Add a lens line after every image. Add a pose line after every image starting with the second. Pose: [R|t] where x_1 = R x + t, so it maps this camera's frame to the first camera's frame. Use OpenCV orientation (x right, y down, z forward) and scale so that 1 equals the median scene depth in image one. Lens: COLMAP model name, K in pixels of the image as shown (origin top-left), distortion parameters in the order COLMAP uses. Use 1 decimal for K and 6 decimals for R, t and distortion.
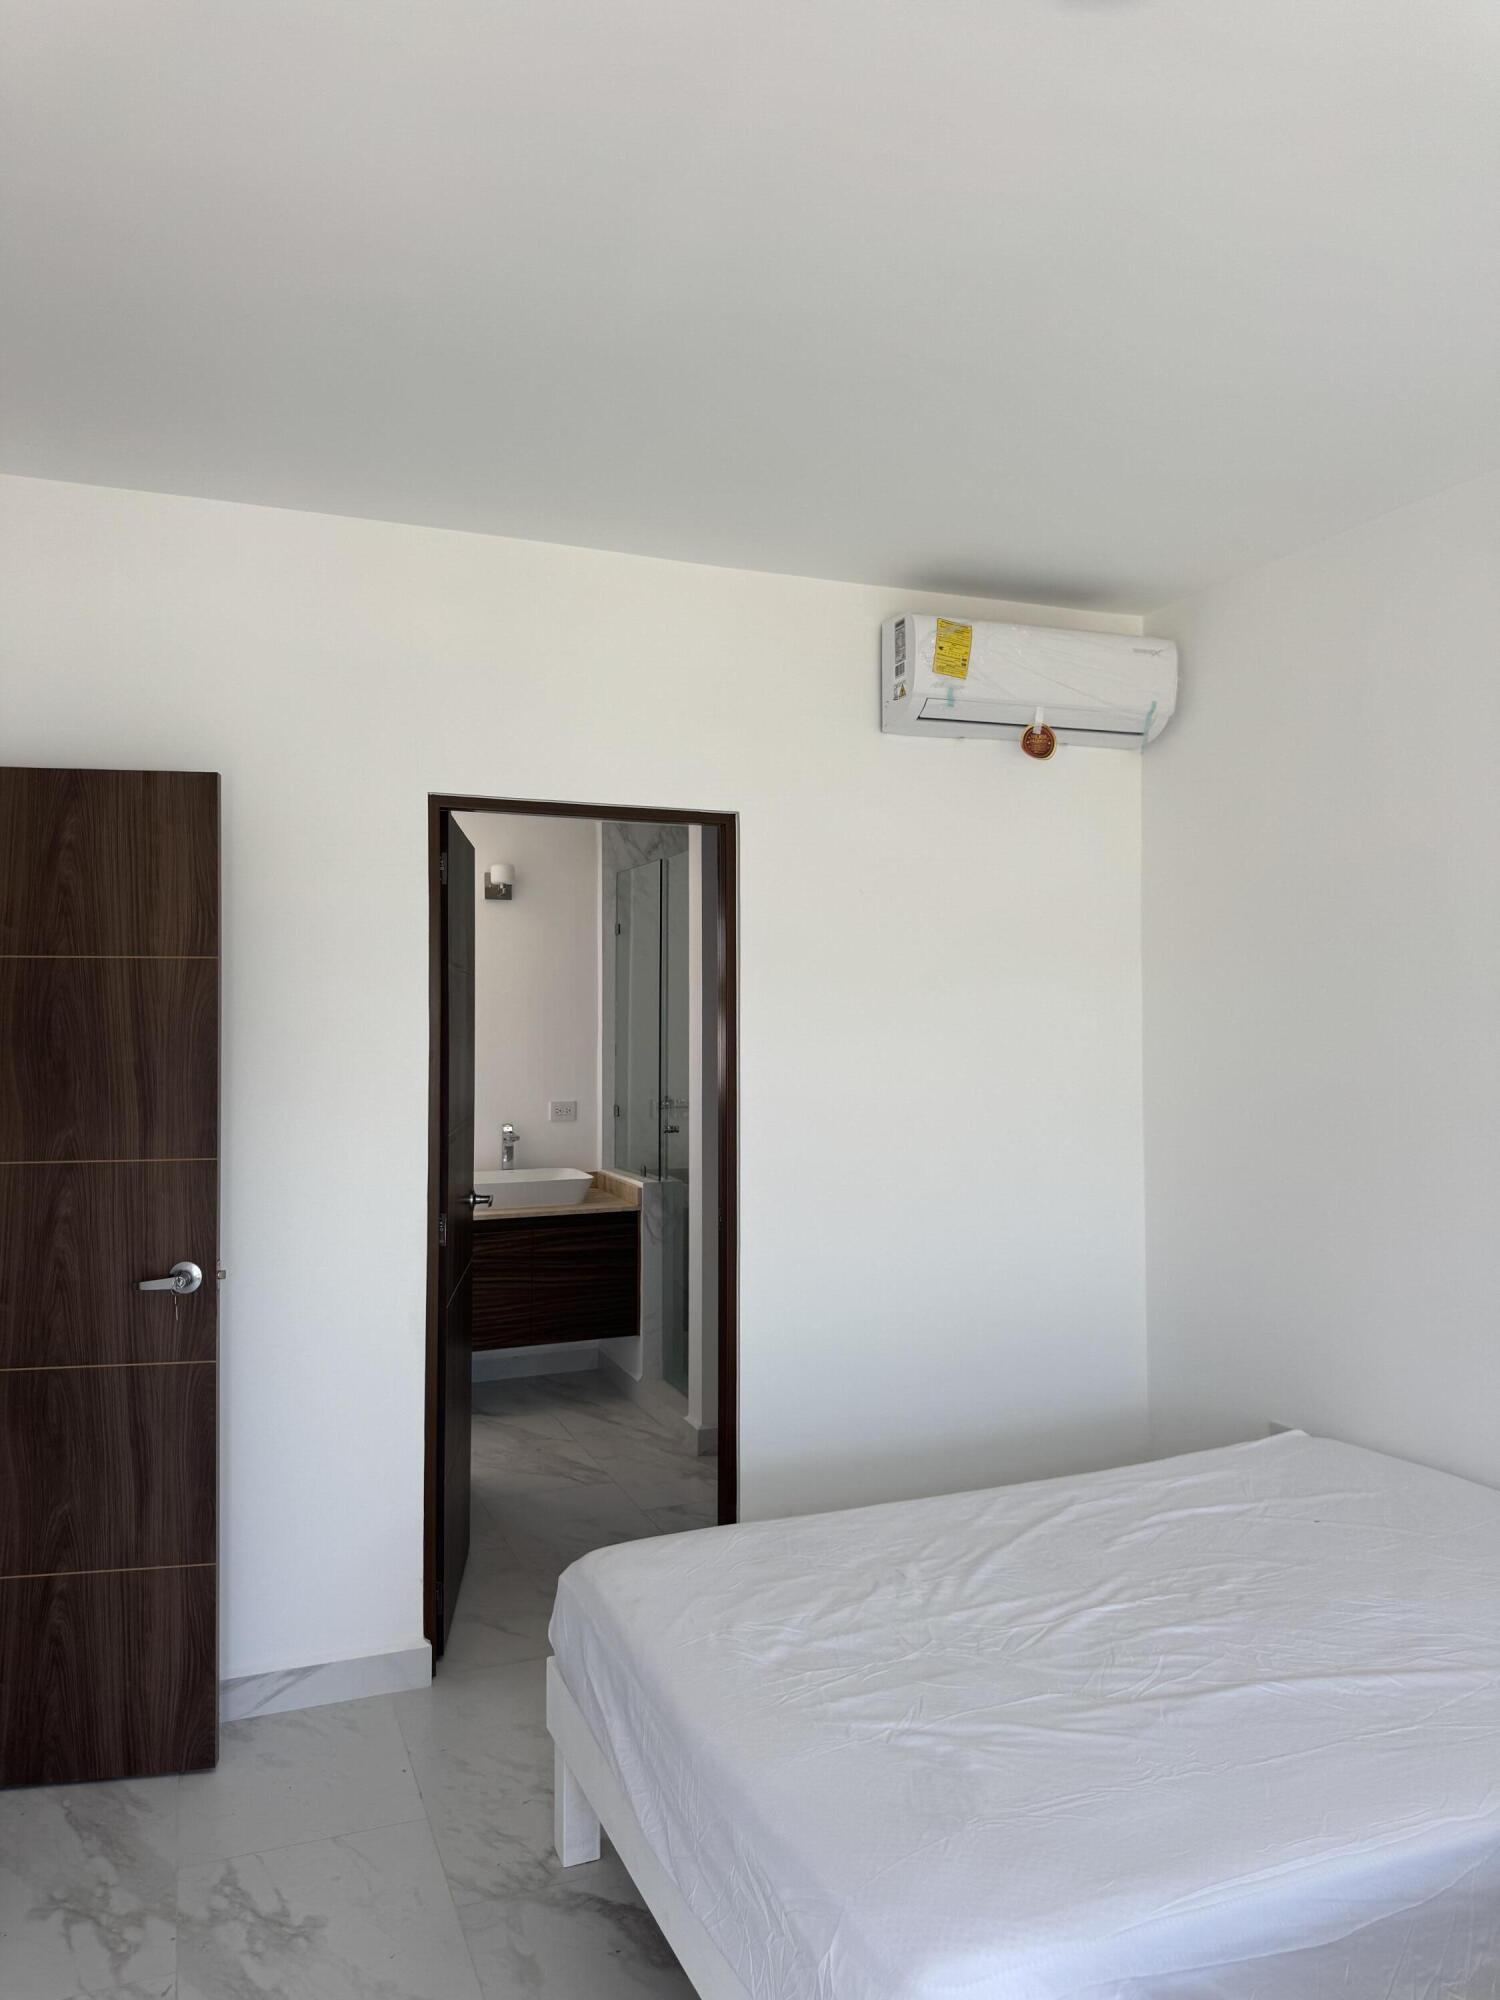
lens RADIAL K [[1440.3, 0, 745.6], [0, 1440.3, 1001.0], [0, 0, 1]] dist [0.011729, -0.026062]
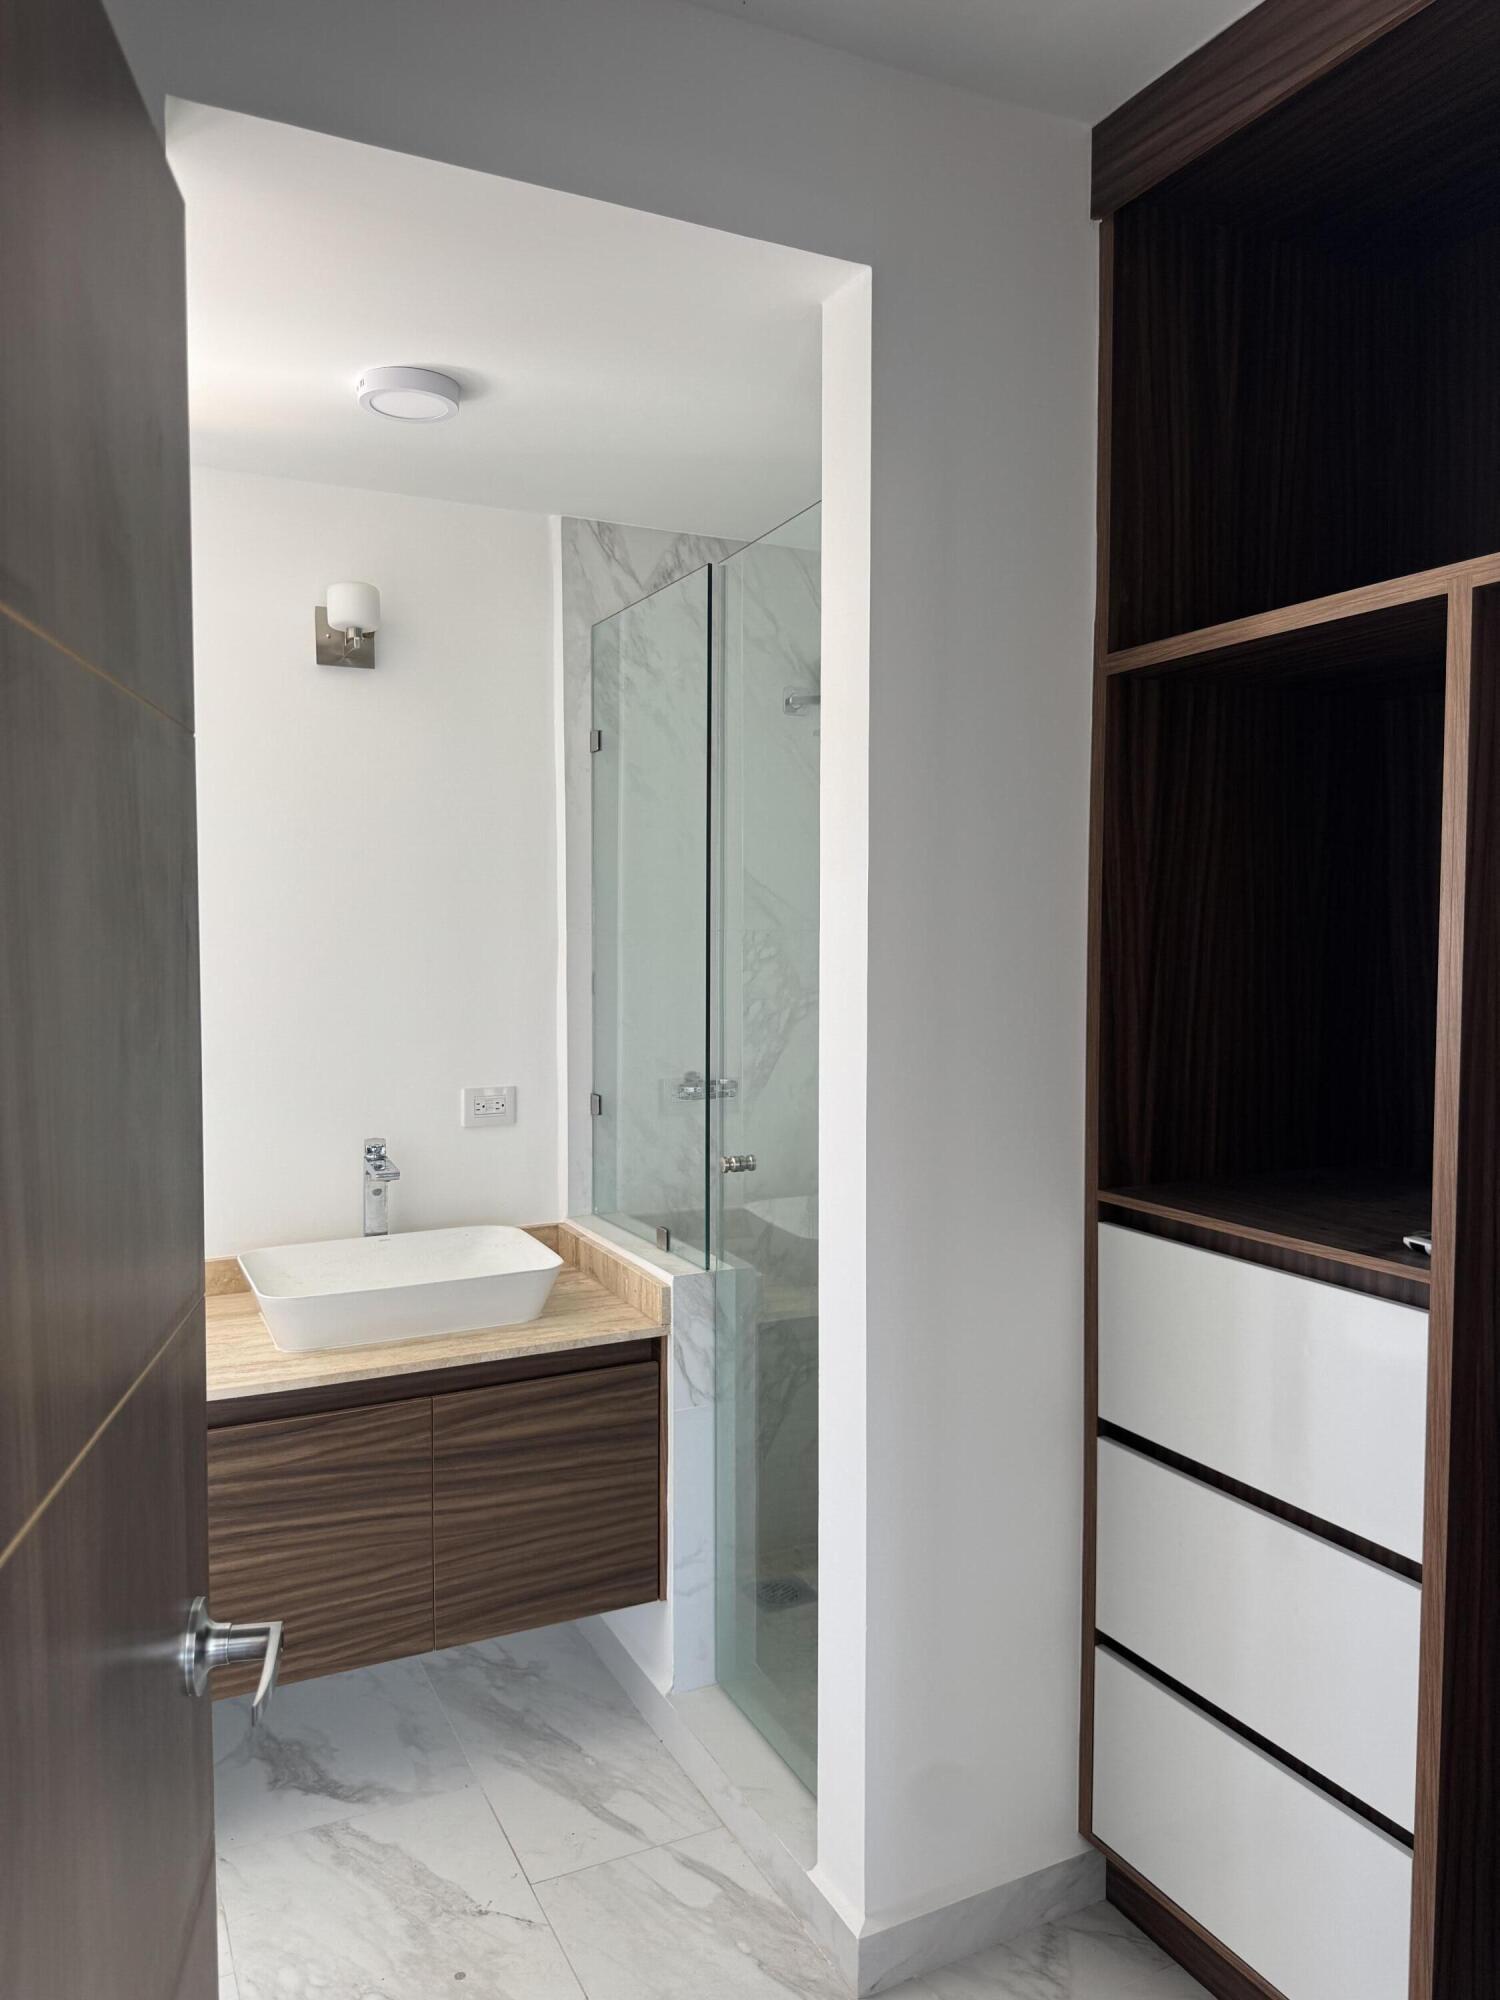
lens RADIAL K [[1440.3, 0, 754.1], [0, 1440.3, 1005.5], [0, 0, 1]] dist [0.011729, -0.026062]
pose [[0.996534, -0.004492, 0.083064, -0.079675], [-0.001275, 0.997599, 0.069238, 0.007116], [-0.083175, -0.069104, 0.994136, 0.521015]]
